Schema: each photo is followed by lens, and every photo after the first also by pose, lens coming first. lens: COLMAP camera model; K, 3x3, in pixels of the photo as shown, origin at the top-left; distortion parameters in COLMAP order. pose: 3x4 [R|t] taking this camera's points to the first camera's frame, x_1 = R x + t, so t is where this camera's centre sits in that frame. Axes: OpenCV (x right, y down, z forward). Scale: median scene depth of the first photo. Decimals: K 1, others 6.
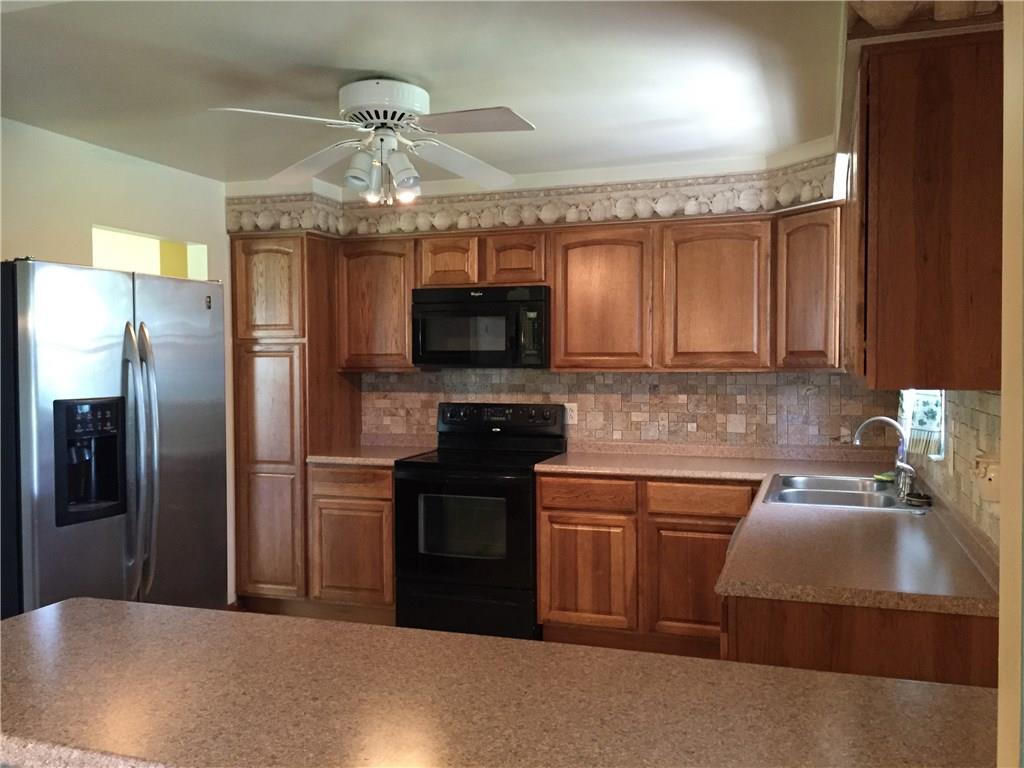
lens RADIAL K [[876.3, 0, 512.7], [0, 876.3, 386.8], [0, 0, 1]] dist [0.052042, -0.012552]
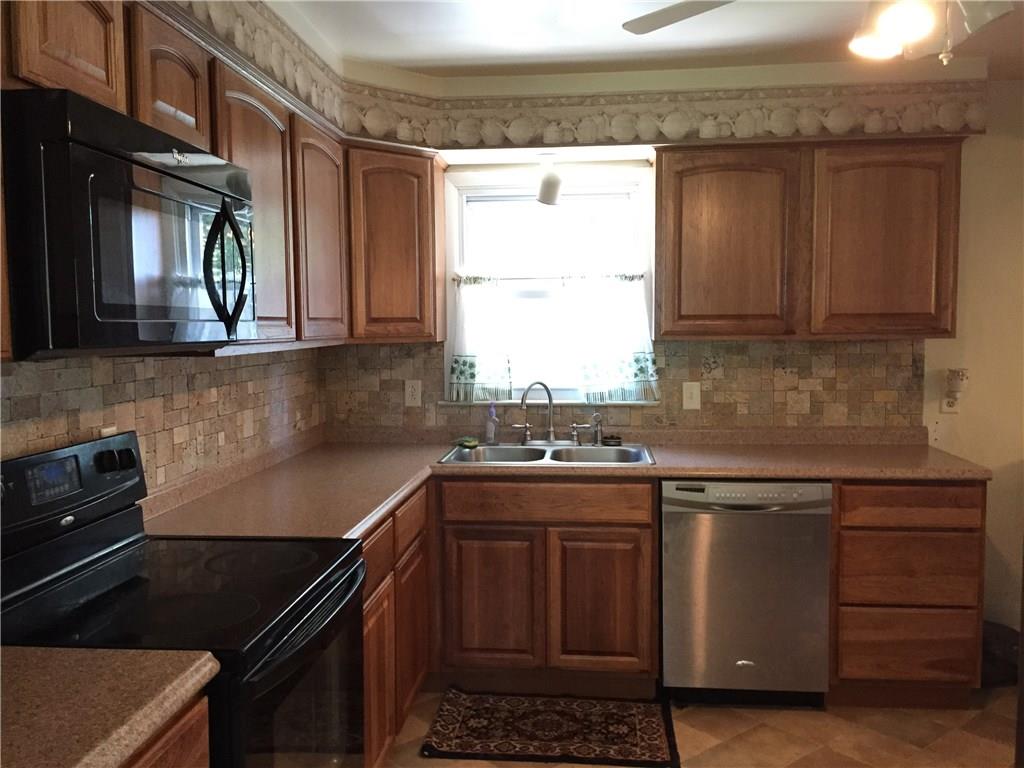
lens RADIAL K [[876.3, 0, 511.8], [0, 876.3, 380.3], [0, 0, 1]] dist [0.052042, -0.012552]
pose [[-0.238739, -0.061616, 0.969127, -0.498195], [0.036237, 0.996725, 0.072297, -0.036445], [-0.970408, 0.052378, -0.235724, 1.055393]]
